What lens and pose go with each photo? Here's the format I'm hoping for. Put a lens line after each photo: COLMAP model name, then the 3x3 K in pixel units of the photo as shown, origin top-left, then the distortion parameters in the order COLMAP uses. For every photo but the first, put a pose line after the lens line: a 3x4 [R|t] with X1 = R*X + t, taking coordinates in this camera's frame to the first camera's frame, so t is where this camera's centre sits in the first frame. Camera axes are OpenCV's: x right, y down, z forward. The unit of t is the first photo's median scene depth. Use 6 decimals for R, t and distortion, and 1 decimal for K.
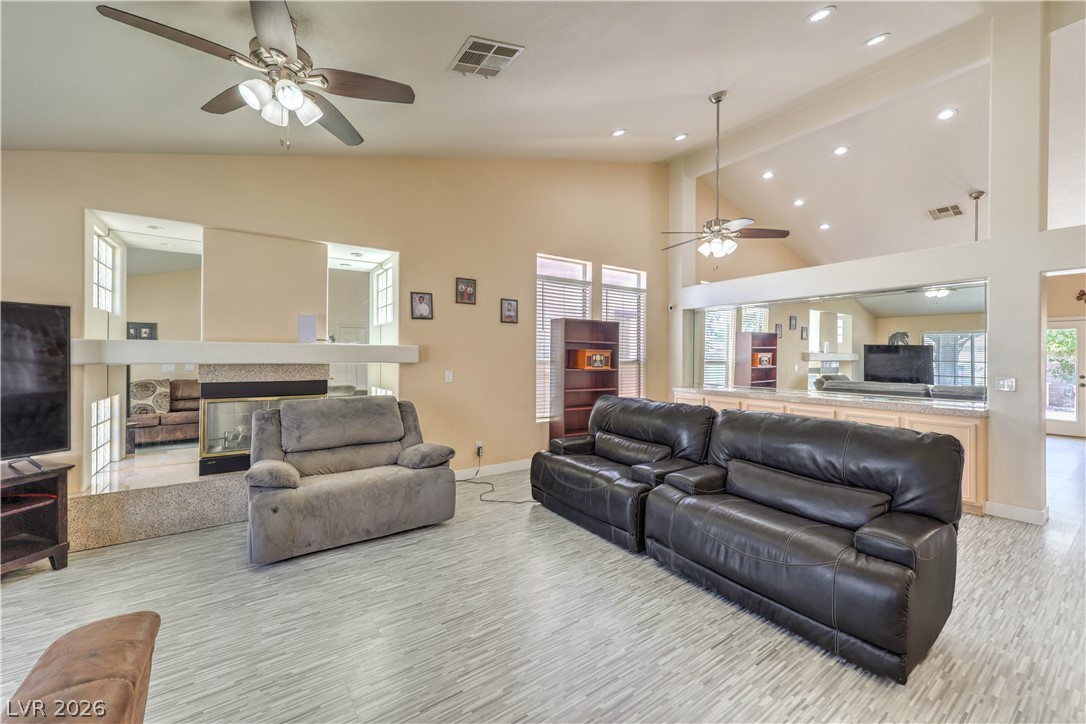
lens RADIAL K [[437.9, 0, 550.7], [0, 437.9, 354.0], [0, 0, 1]] dist [0.006065, -0.000654]
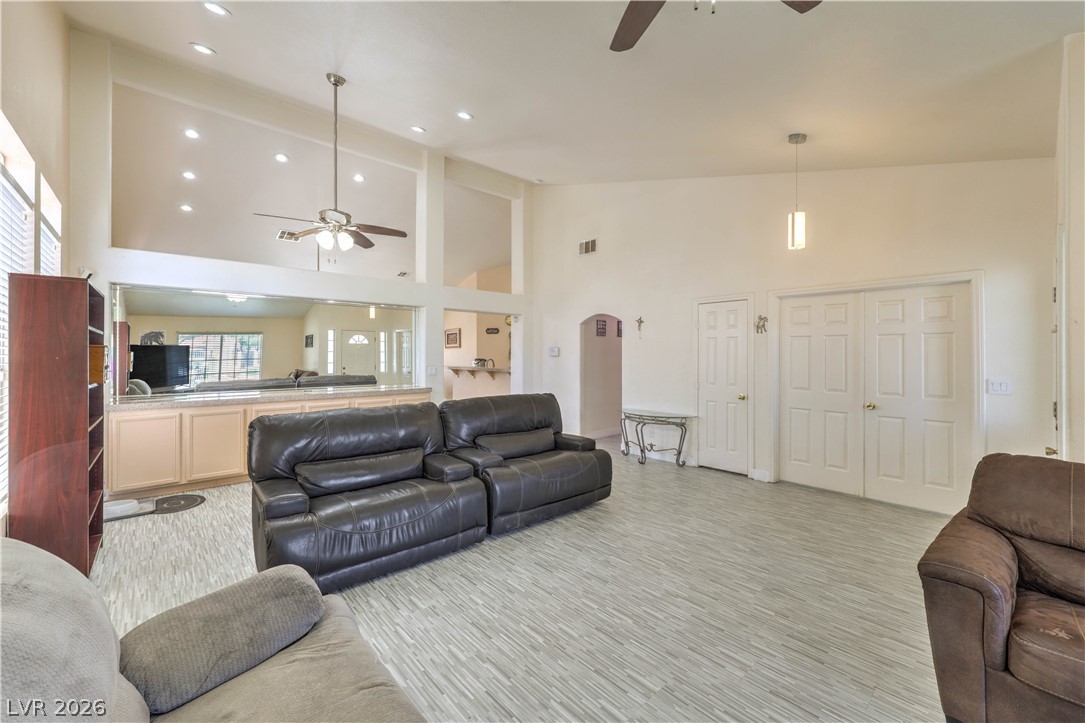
lens RADIAL K [[437.5, 0, 540.7], [0, 437.5, 356.8], [0, 0, 1]] dist [0.006065, -0.000654]
pose [[-0.113474, -0.016957, 0.993396, -0.589714], [-0.005367, 0.999850, 0.016454, -0.012649], [-0.993526, -0.003465, -0.113548, 0.652984]]
